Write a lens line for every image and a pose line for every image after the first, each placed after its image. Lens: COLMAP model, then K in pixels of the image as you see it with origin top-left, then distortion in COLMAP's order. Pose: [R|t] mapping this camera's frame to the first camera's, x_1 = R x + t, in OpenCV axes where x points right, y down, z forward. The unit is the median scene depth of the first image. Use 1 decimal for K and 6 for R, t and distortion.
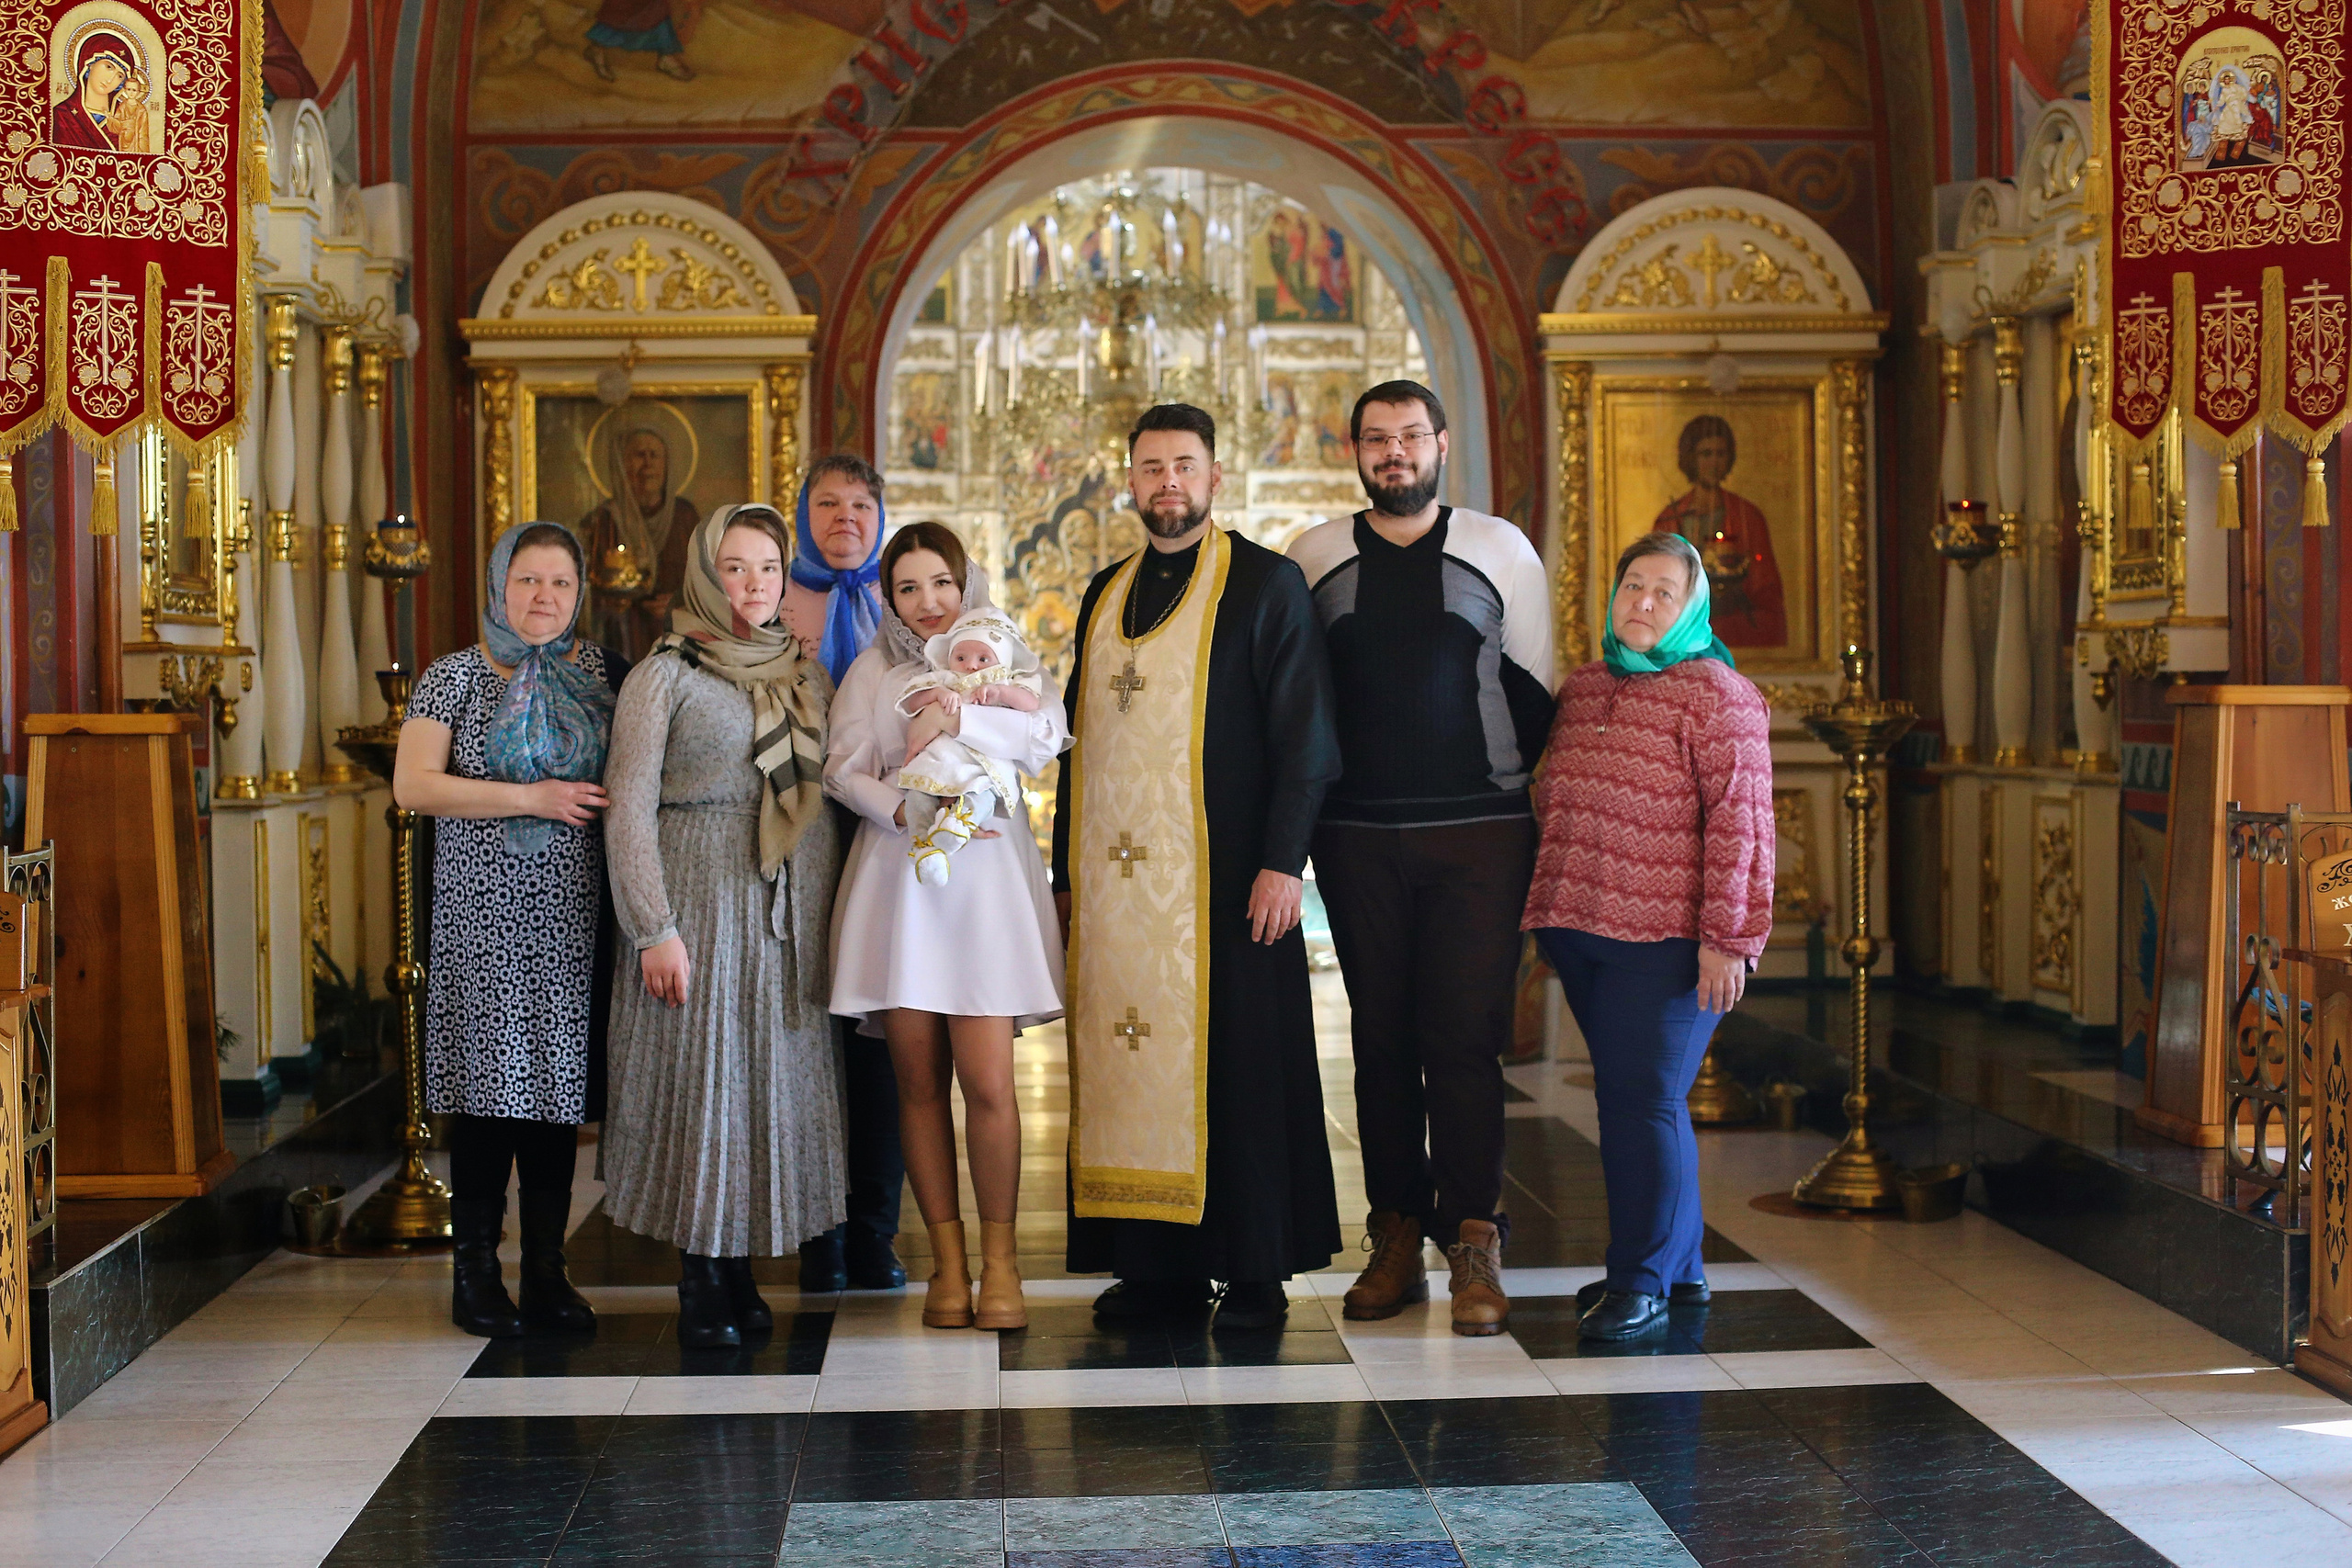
lens RADIAL K [[3598.2, 0, 1172.5], [0, 3598.2, 786.7], [0, 0, 1]] dist [-0.107863, 0.000000]
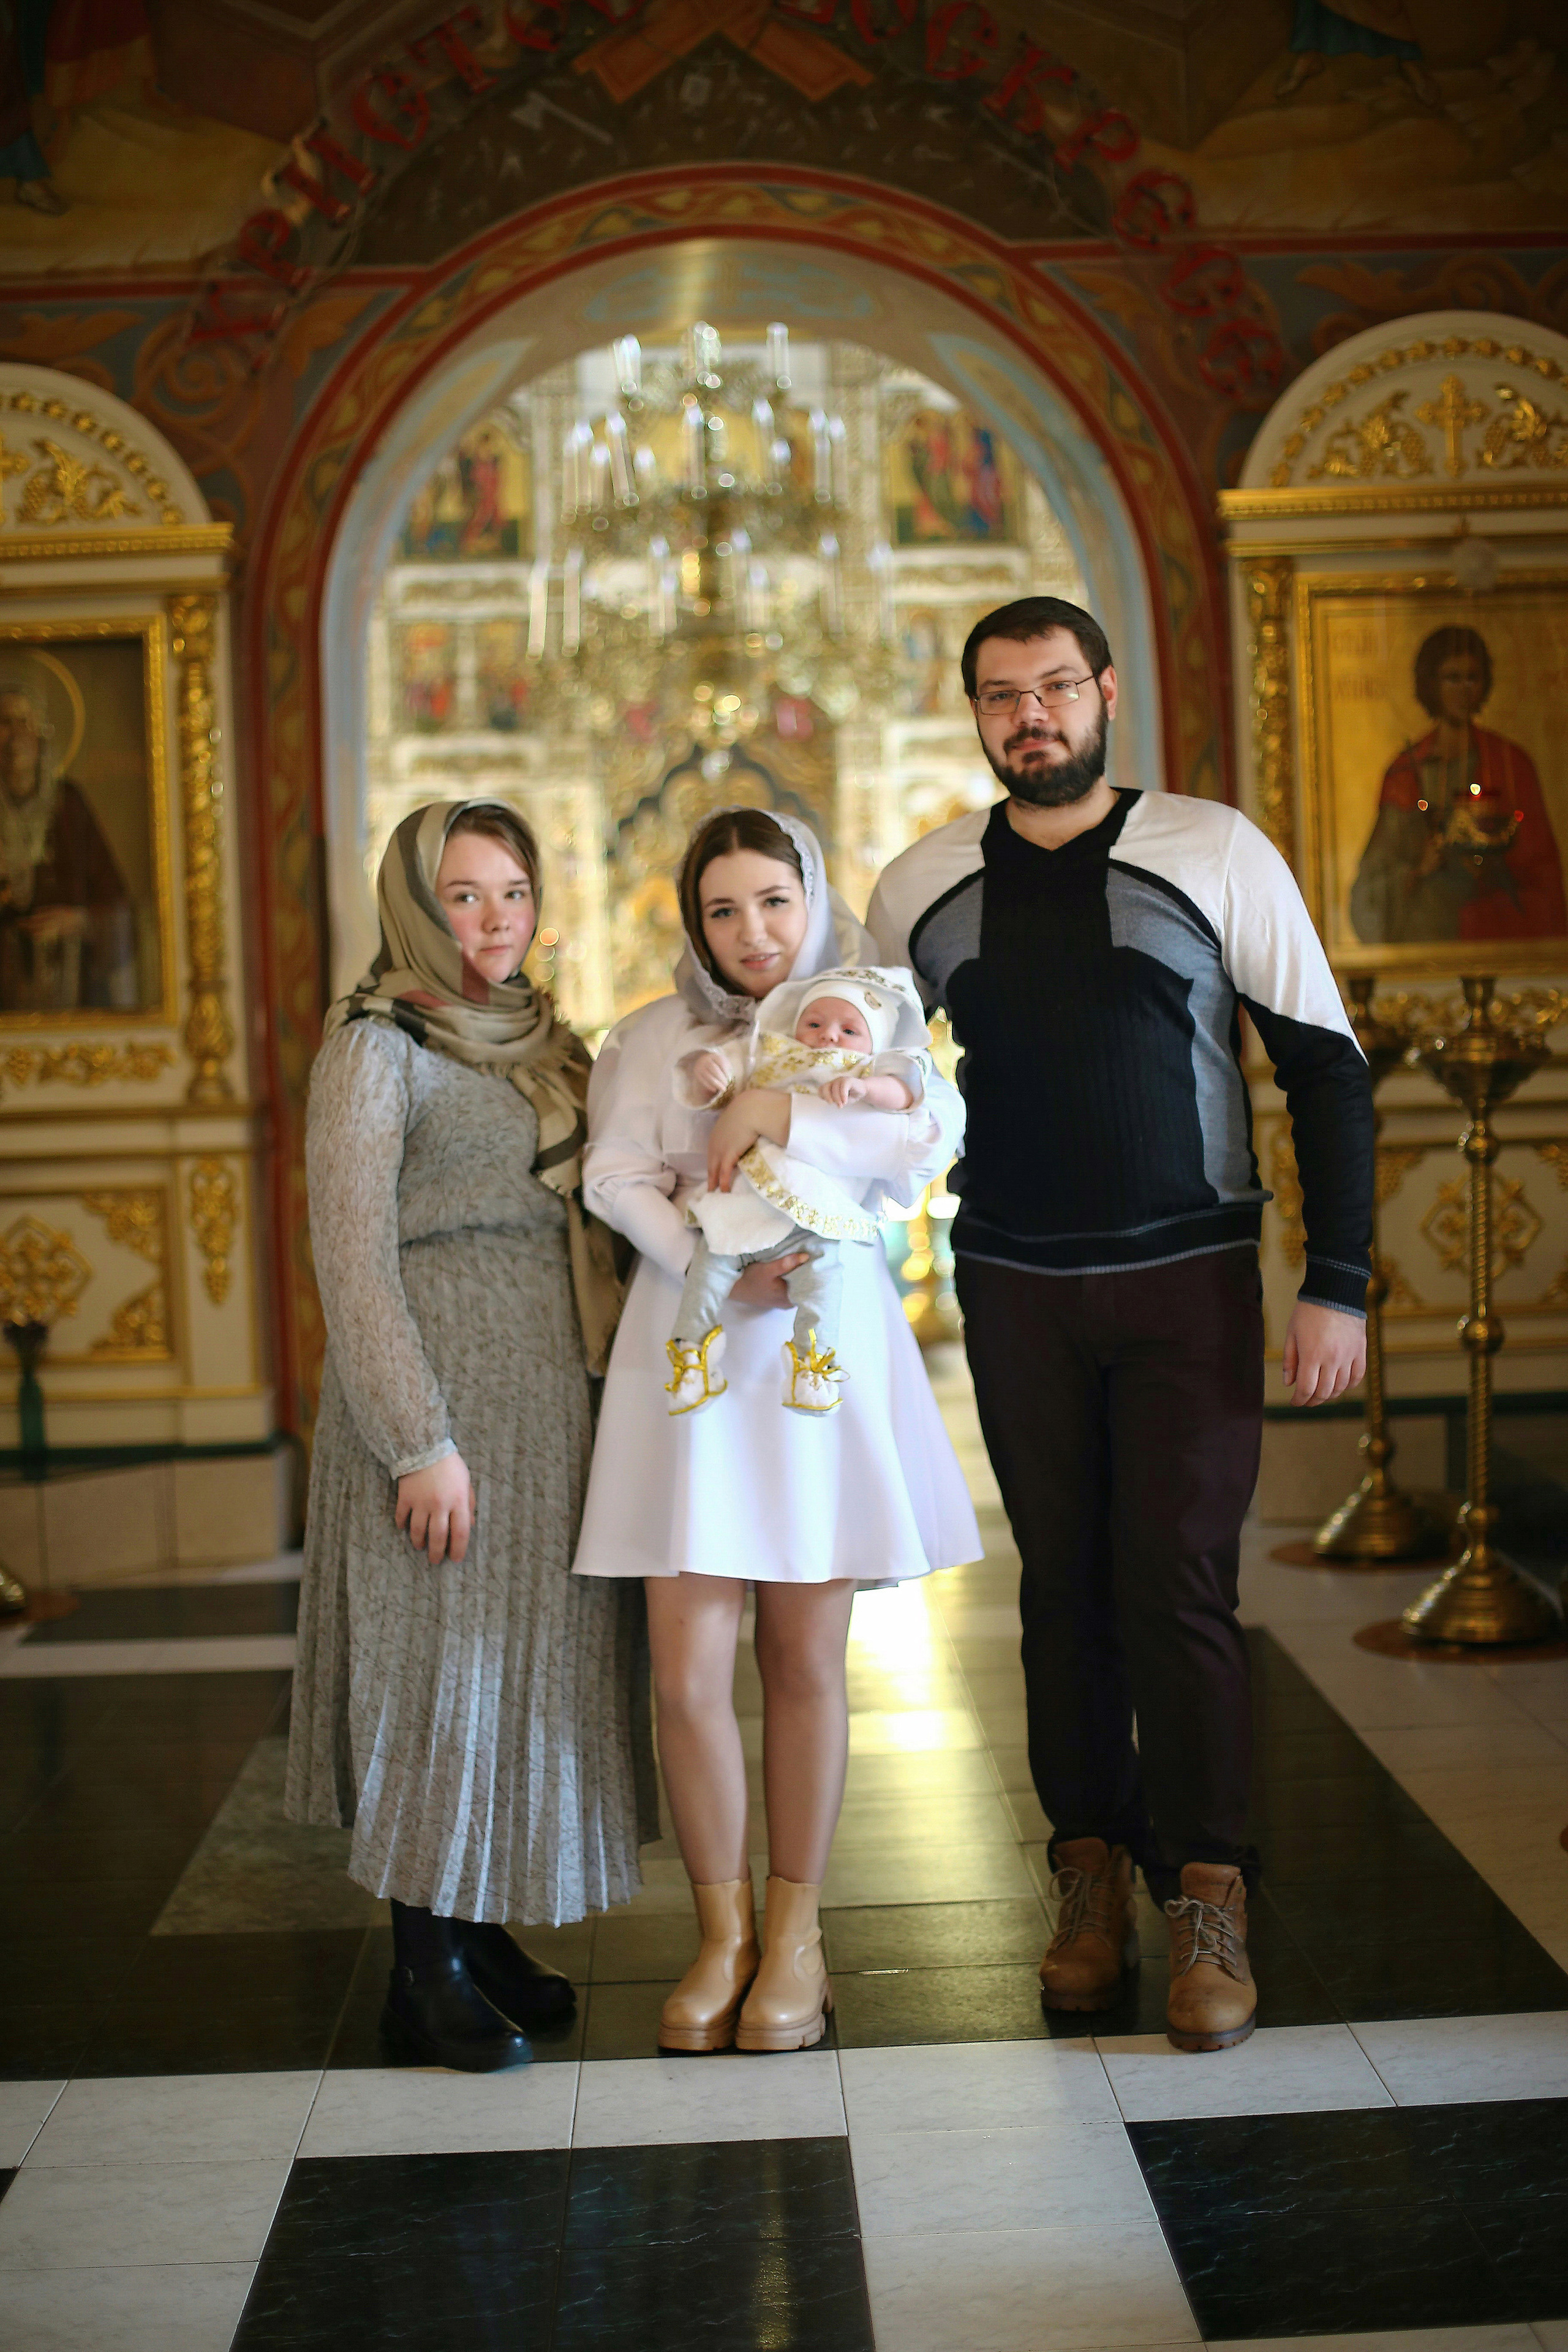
lens RADIAL K [[3598.6, 0, 783.7], [0, 3598.6, 1161.9], [0, 0, 1]] dist [-0.107863, 0.000000]
pose [[0.999221, -0.025372, -0.030219, 0.031829], [0.026297, 0.999185, 0.030613, -0.020019], [0.029417, -0.031384, 0.999074, 0.262712]]
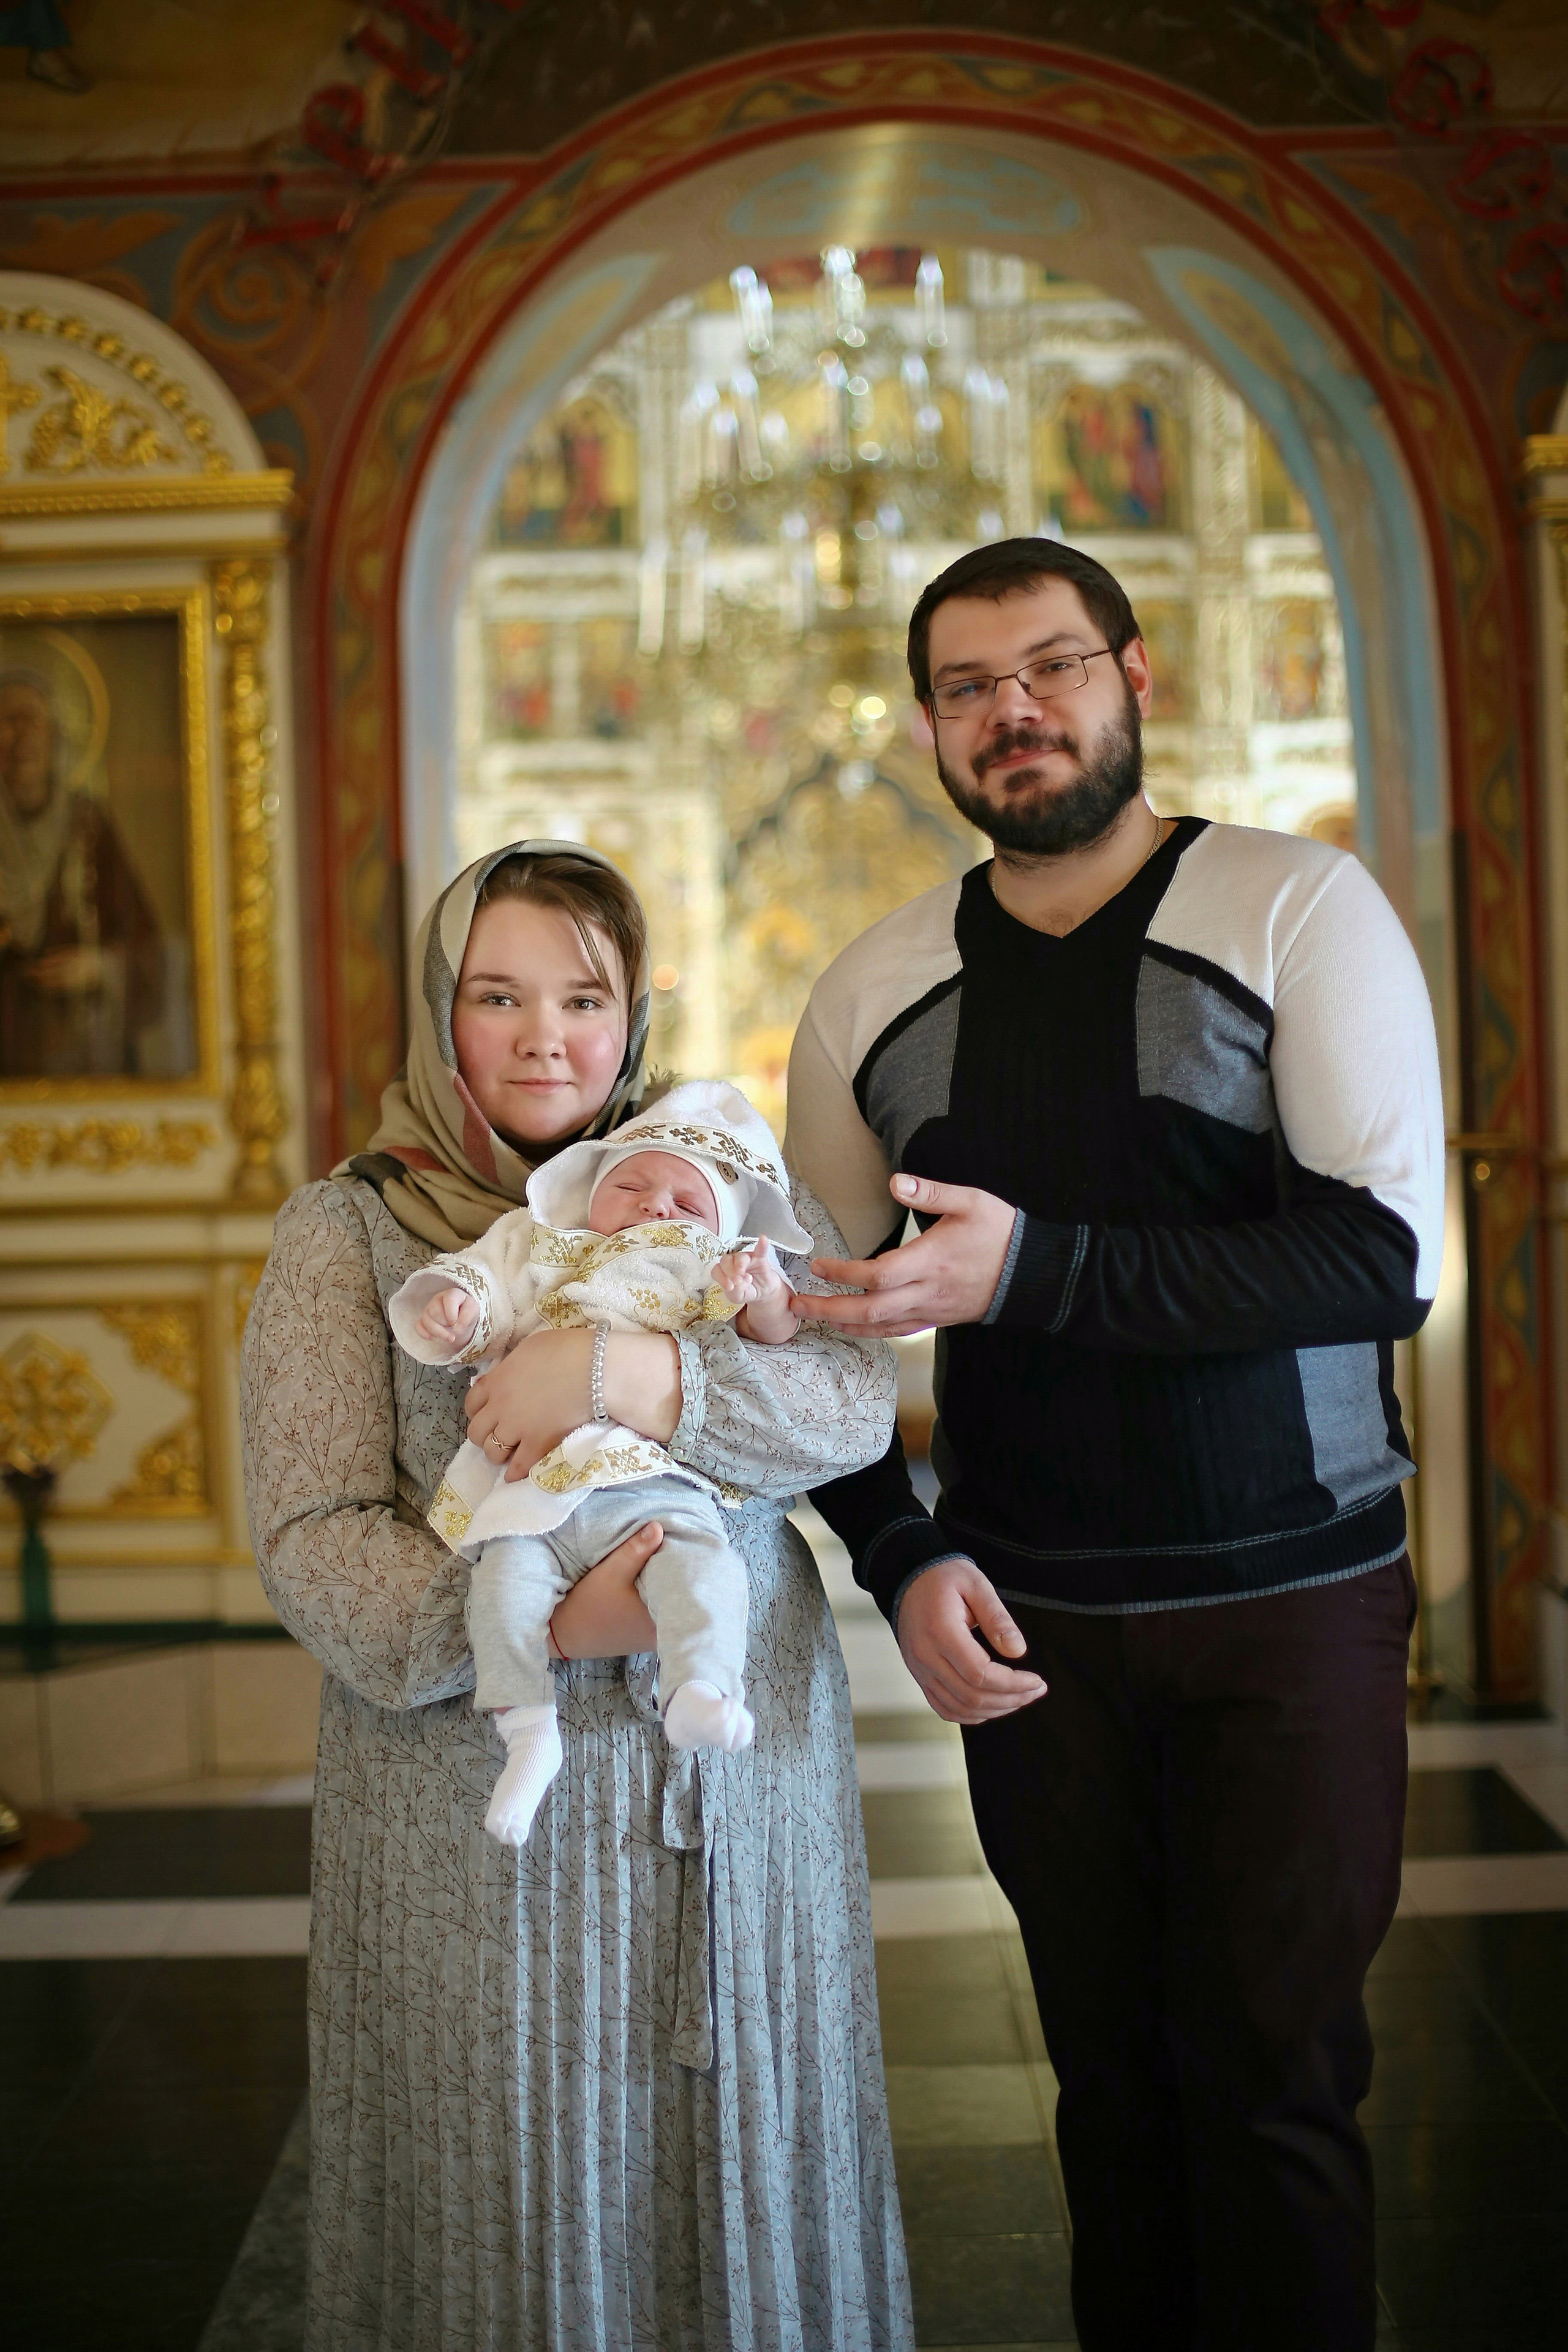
lens RADIAL K [[3598.6, 0, 791.4], [0, 3598.6, 1176.7], [0, 0, 1]] dist [-0.107863, 0.000000]
pose [[0.998542, -0.018885, -0.050559, 0.009911], [0.020393, 0.999358, 0.029471, -0.031087], [0.049970, -0.030459, 0.998286, 0.407469]]
